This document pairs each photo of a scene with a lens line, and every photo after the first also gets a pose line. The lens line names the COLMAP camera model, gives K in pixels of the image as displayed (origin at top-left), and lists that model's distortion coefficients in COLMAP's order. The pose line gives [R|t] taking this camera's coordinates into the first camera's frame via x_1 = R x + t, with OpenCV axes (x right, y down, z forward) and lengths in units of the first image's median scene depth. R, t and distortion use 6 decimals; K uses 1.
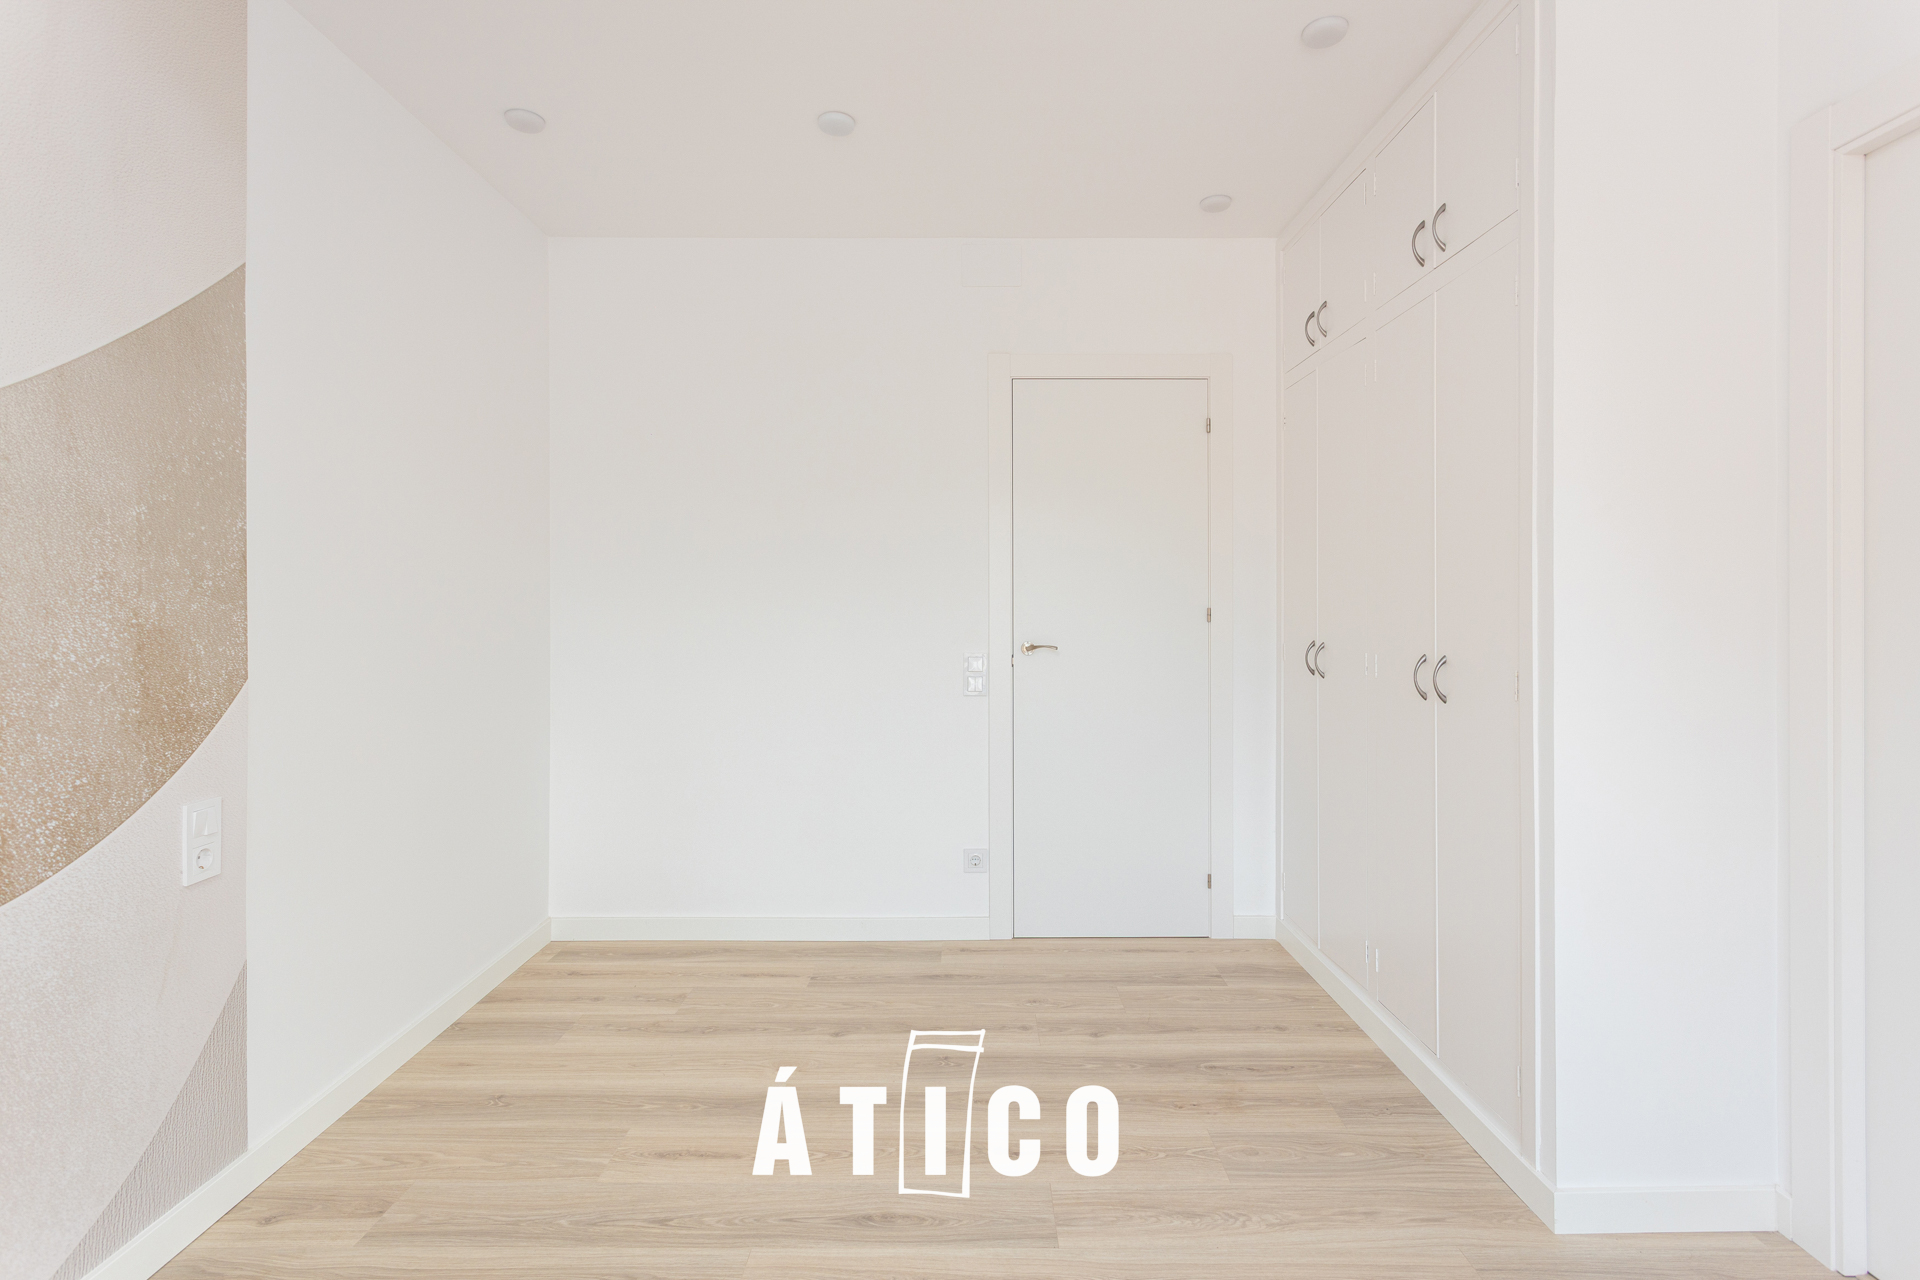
lens RADIAL K [[927.0, 0, 968.2], [0, 927.0, 619.1], [0, 0, 1]] dist [0.003962, 0.001785]
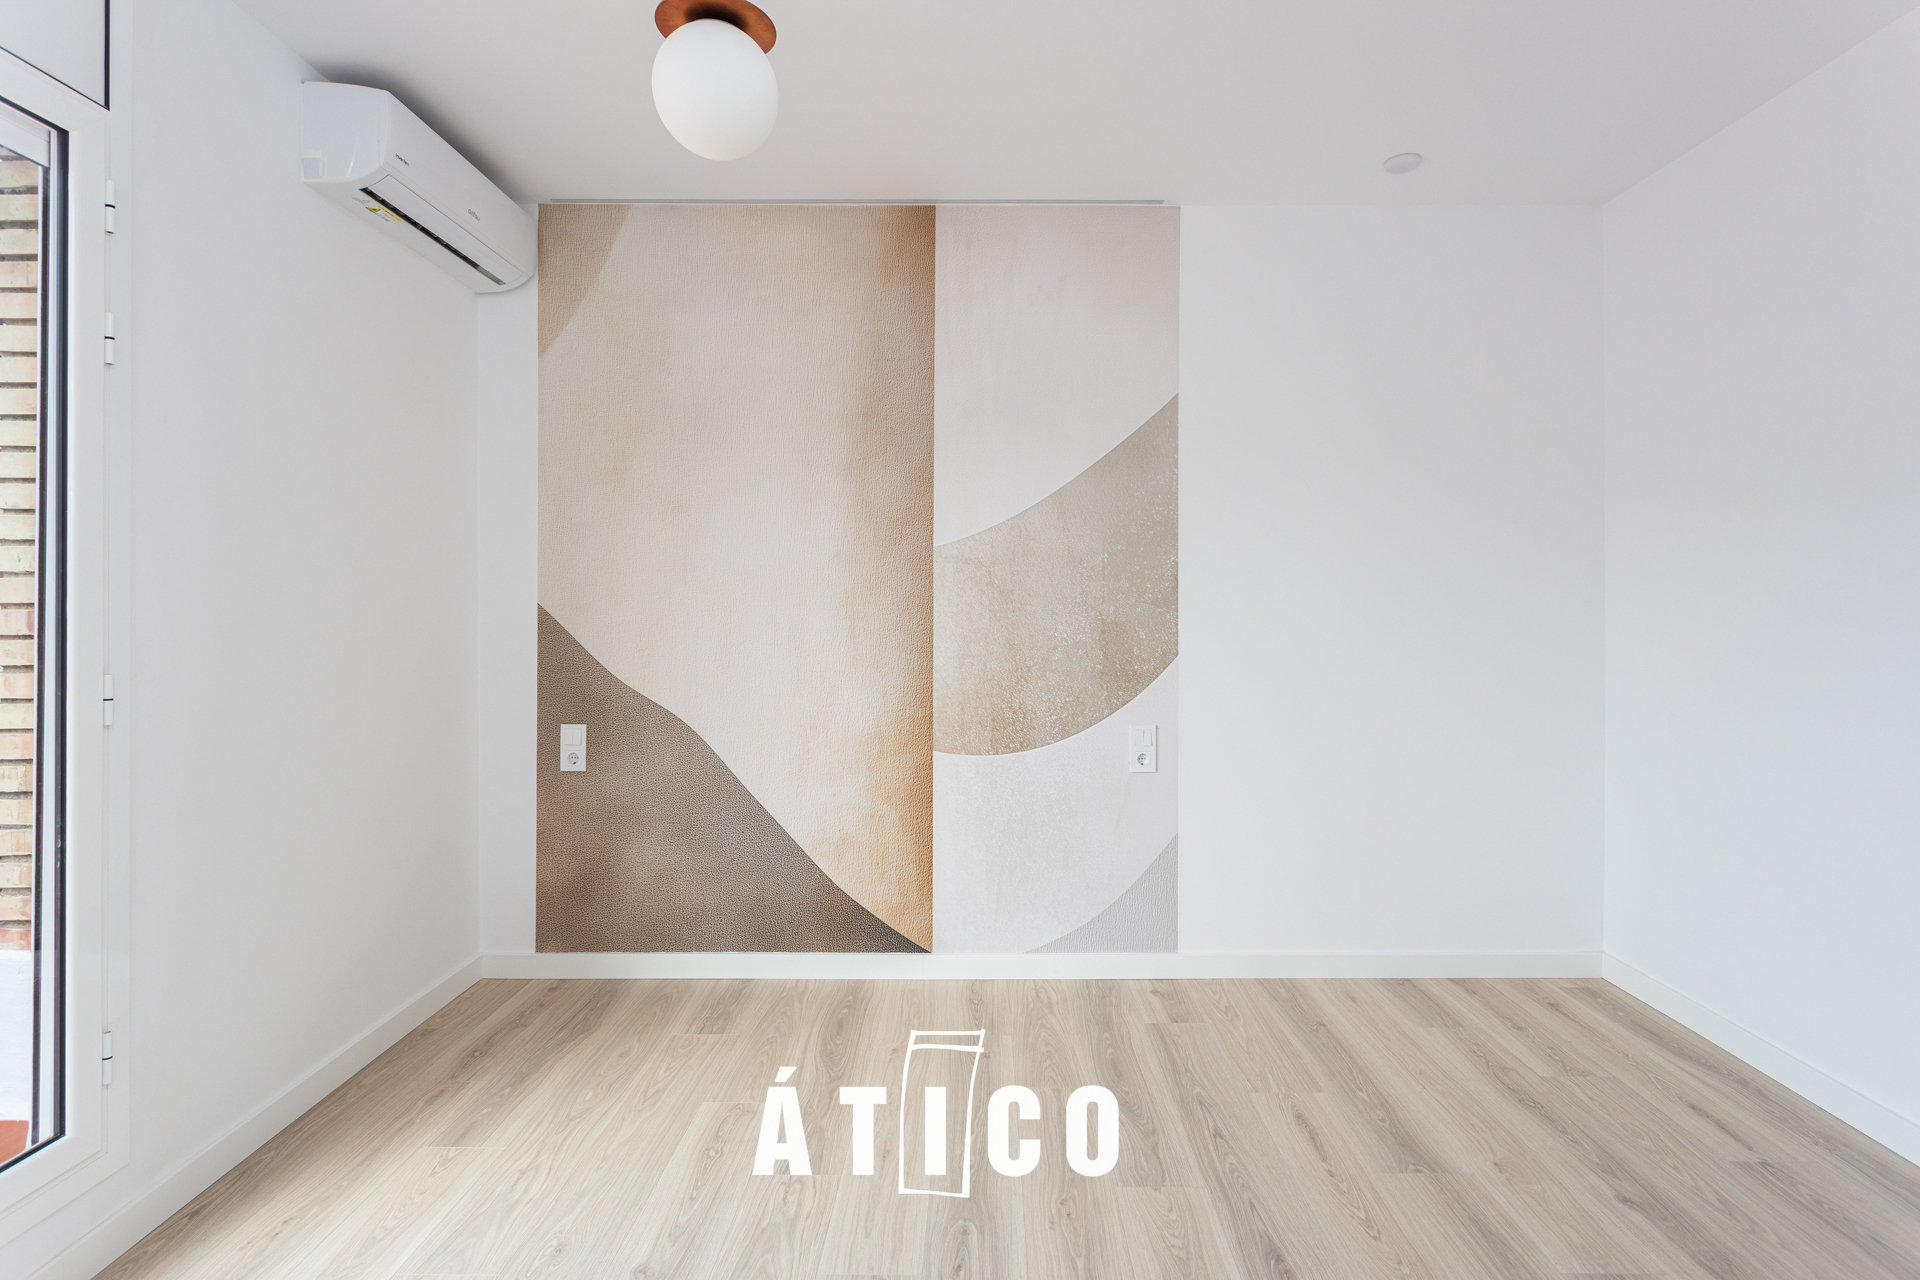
lens RADIAL K [[914.6, 0, 952.6], [0, 914.6, 623.8], [0, 0, 1]] dist [-0.004150, 0.000092]
pose [[-0.023589, 0.024623, -0.999418, 0.815115], [-0.016926, 0.999543, 0.025026, -0.023012], [0.999578, 0.017507, -0.023161, 0.674035]]
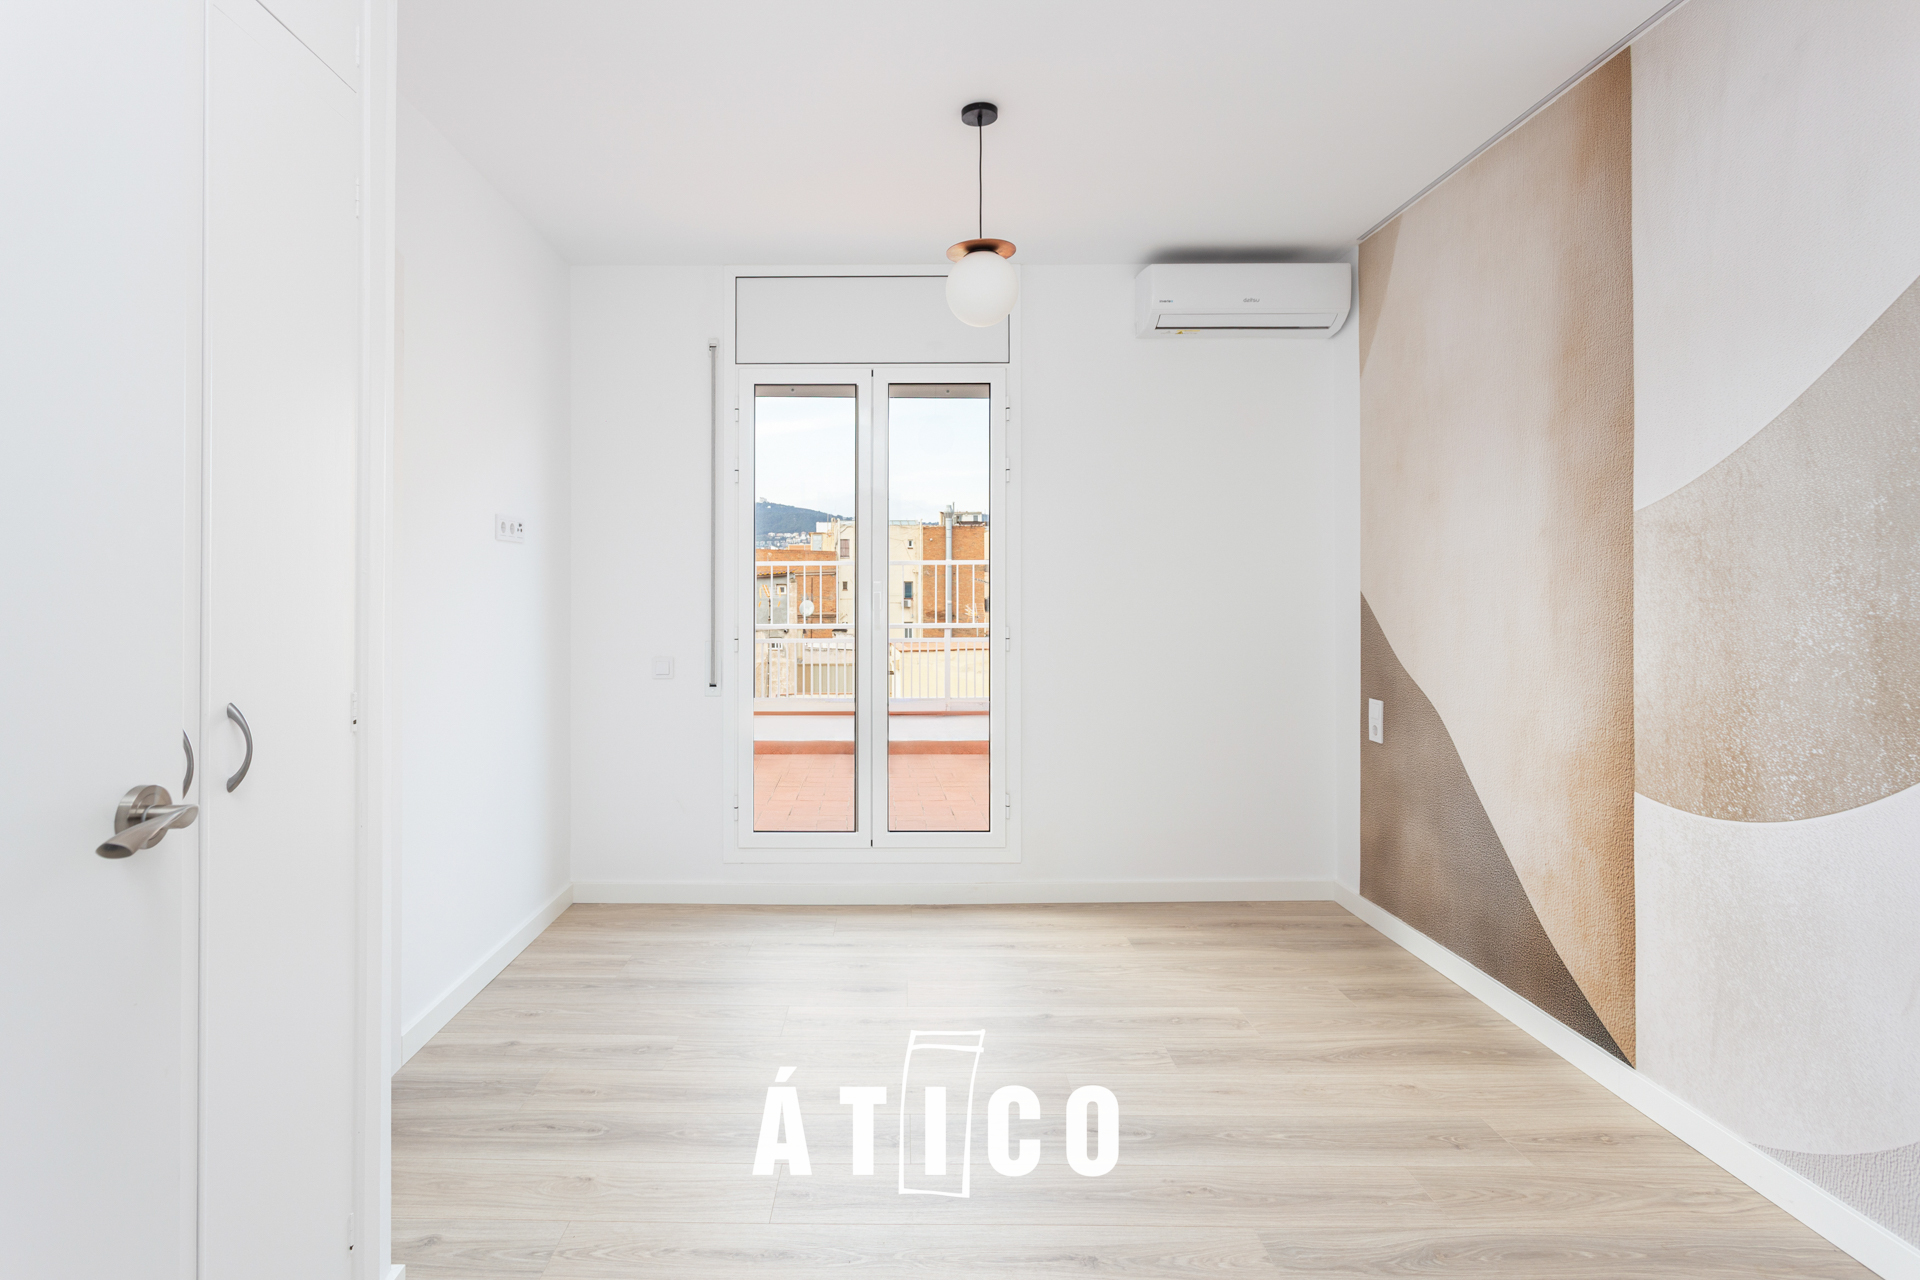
lens RADIAL K [[927.0, 0, 902.4], [0, 927.0, 615.4], [0, 0, 1]] dist [0.003962, 0.001785]
pose [[-0.999969, 0.007829, -0.001187, 0.143384], [0.007775, 0.999174, 0.039878, -0.039568], [0.001498, 0.039867, -0.999204, 1.802990]]
